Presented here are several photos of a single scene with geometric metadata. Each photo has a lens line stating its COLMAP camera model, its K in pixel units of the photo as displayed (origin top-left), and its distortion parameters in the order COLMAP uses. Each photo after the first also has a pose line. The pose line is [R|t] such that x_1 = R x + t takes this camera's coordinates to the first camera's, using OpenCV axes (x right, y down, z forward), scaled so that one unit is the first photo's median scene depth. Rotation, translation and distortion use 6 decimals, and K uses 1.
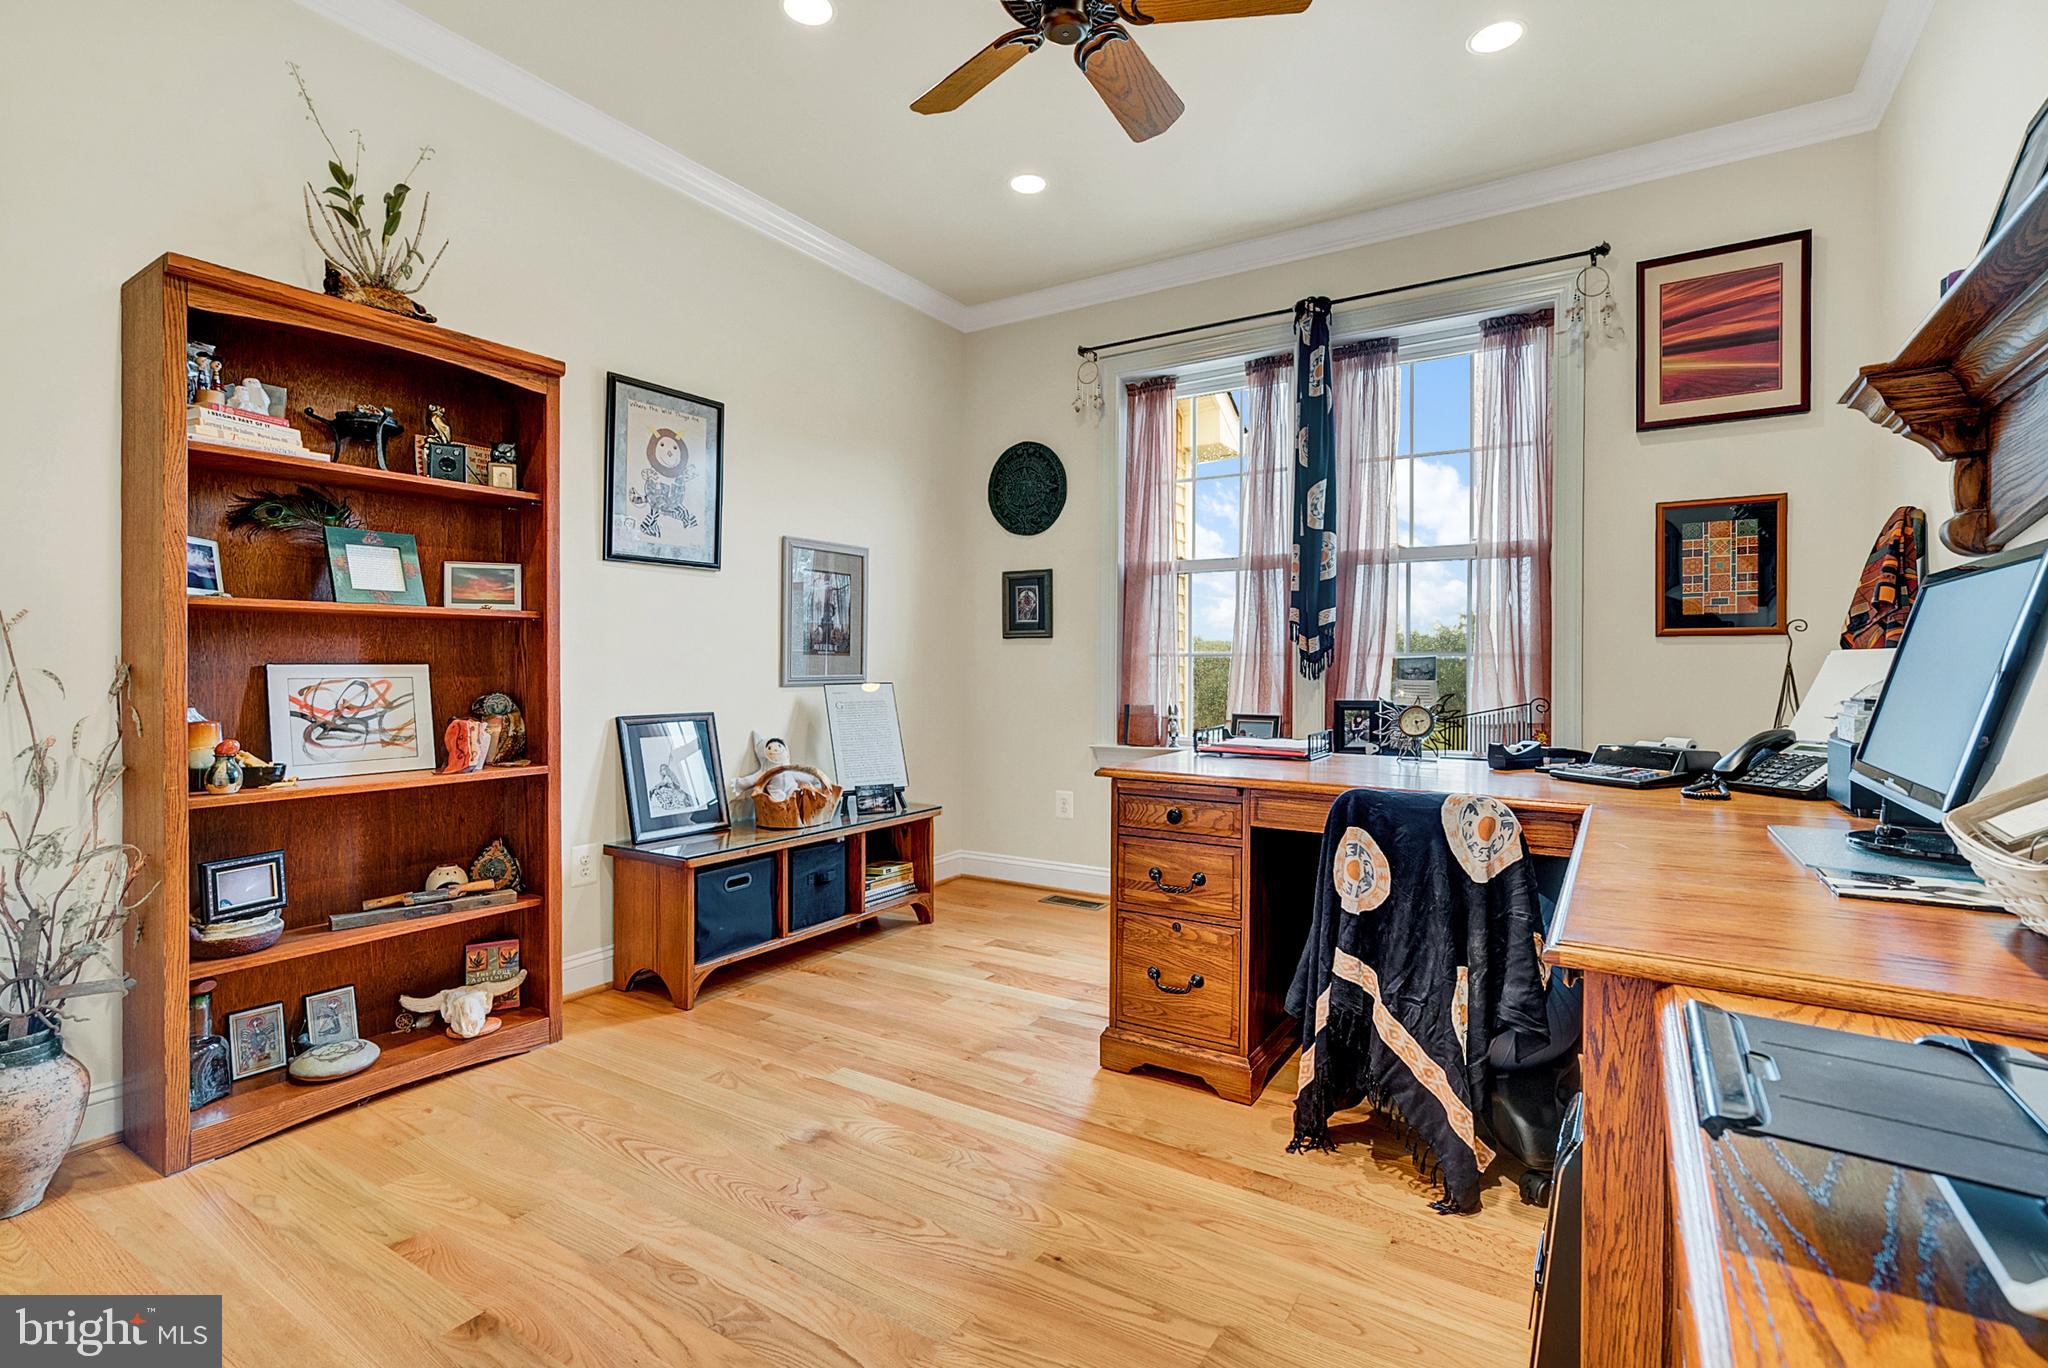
lens RADIAL K [[953.3, 0, 1005.0], [0, 953.3, 674.1], [0, 0, 1]] dist [-0.003711, 0.002183]
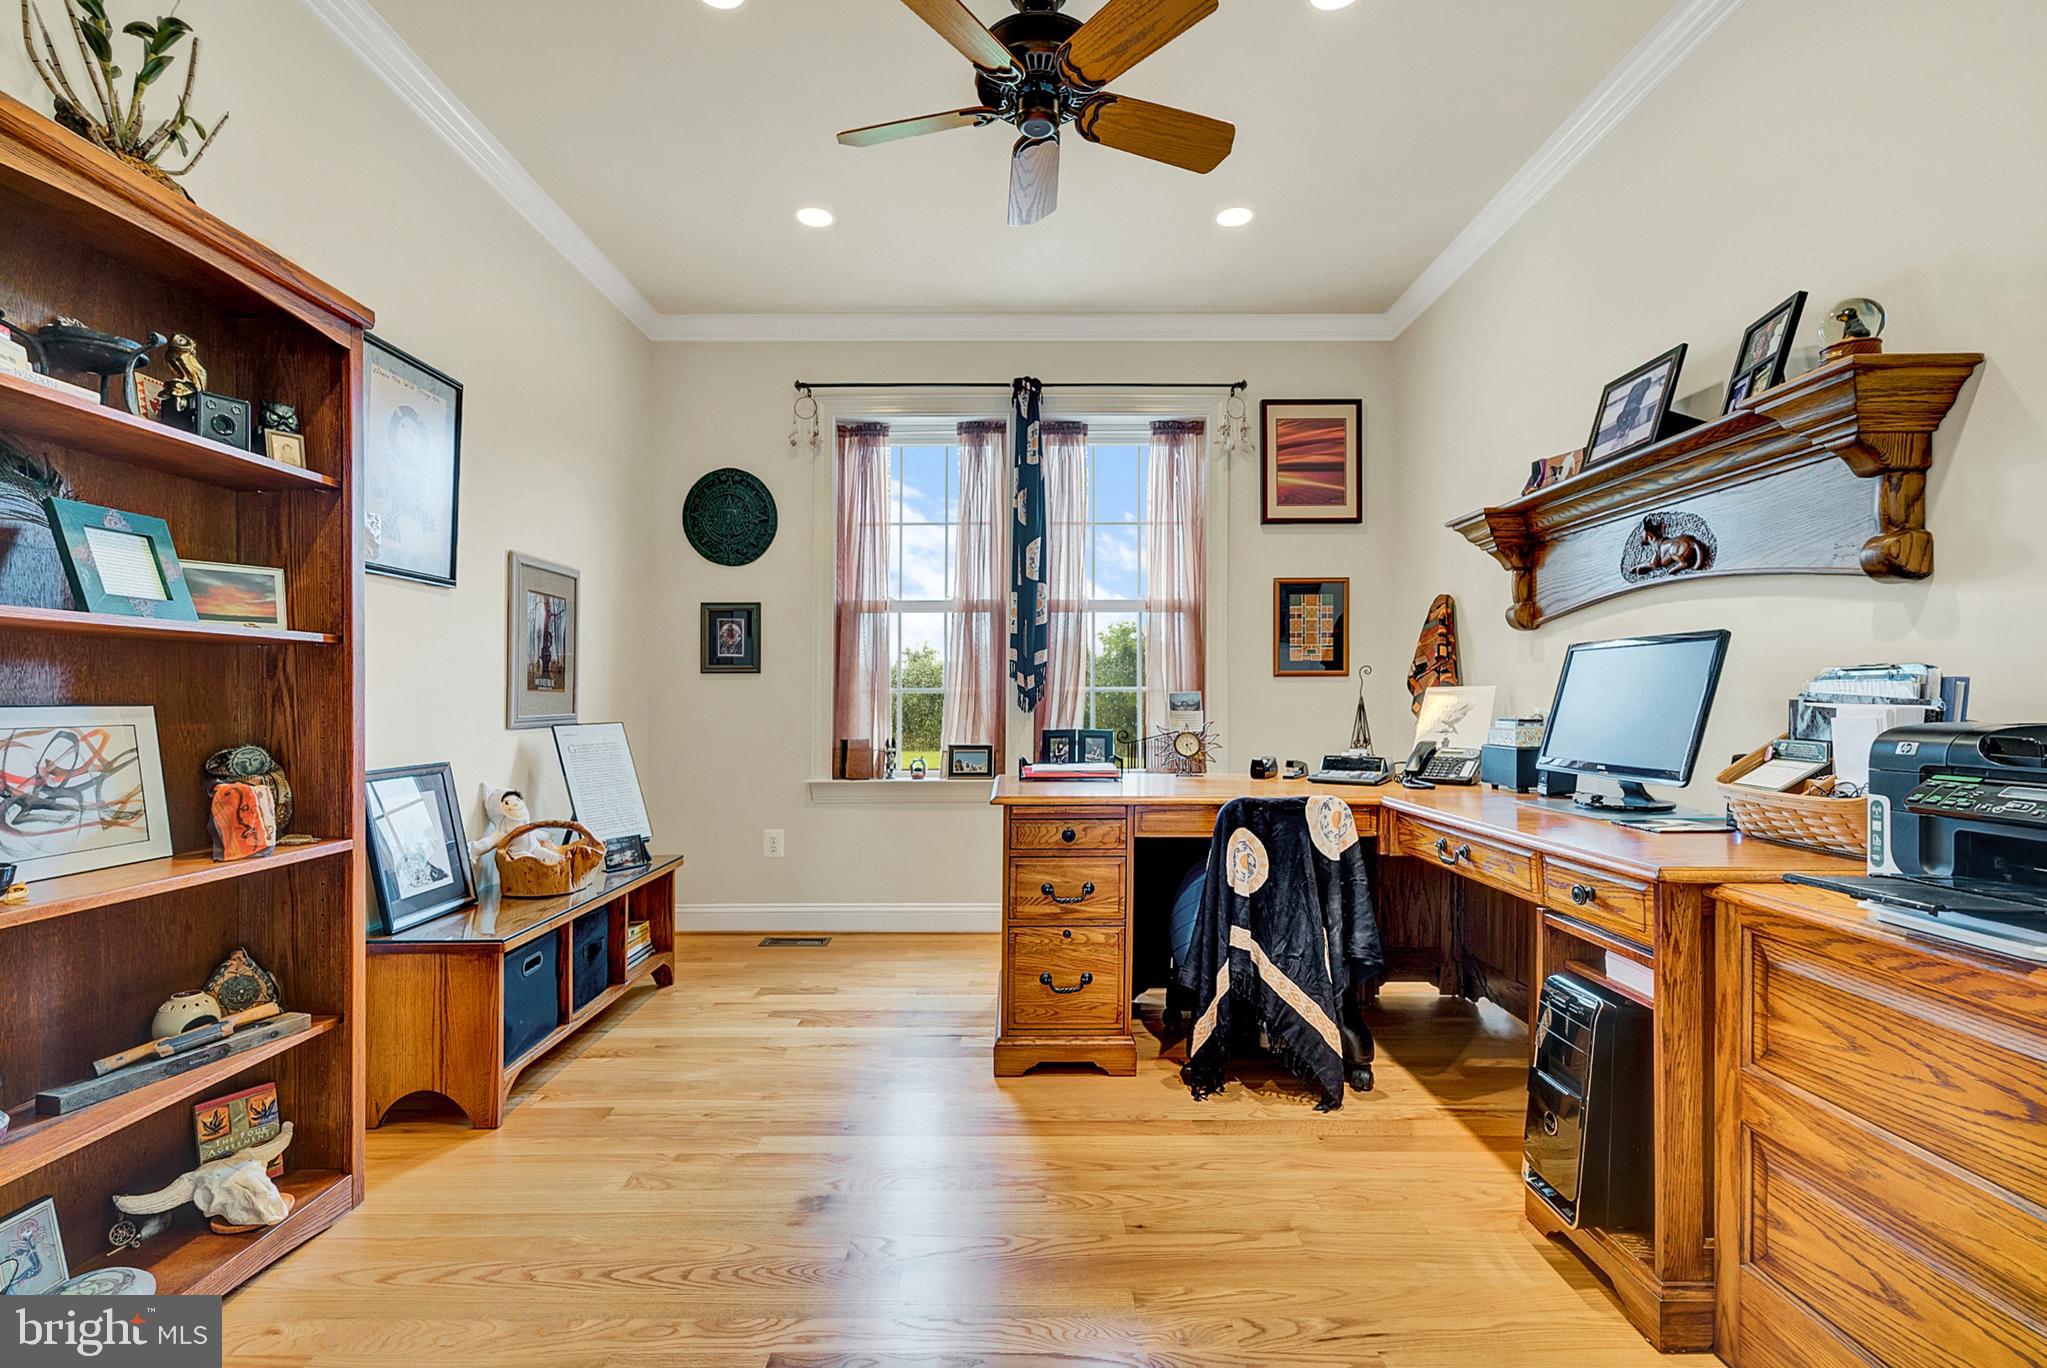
lens RADIAL K [[952.8, 0, 1011.8], [0, 952.8, 694.4], [0, 0, 1]] dist [-0.003711, 0.002183]
pose [[0.841059, -0.002765, 0.540936, -0.433219], [0.010696, 0.999876, -0.011519, -0.003955], [-0.540838, 0.015474, 0.840985, 0.077423]]
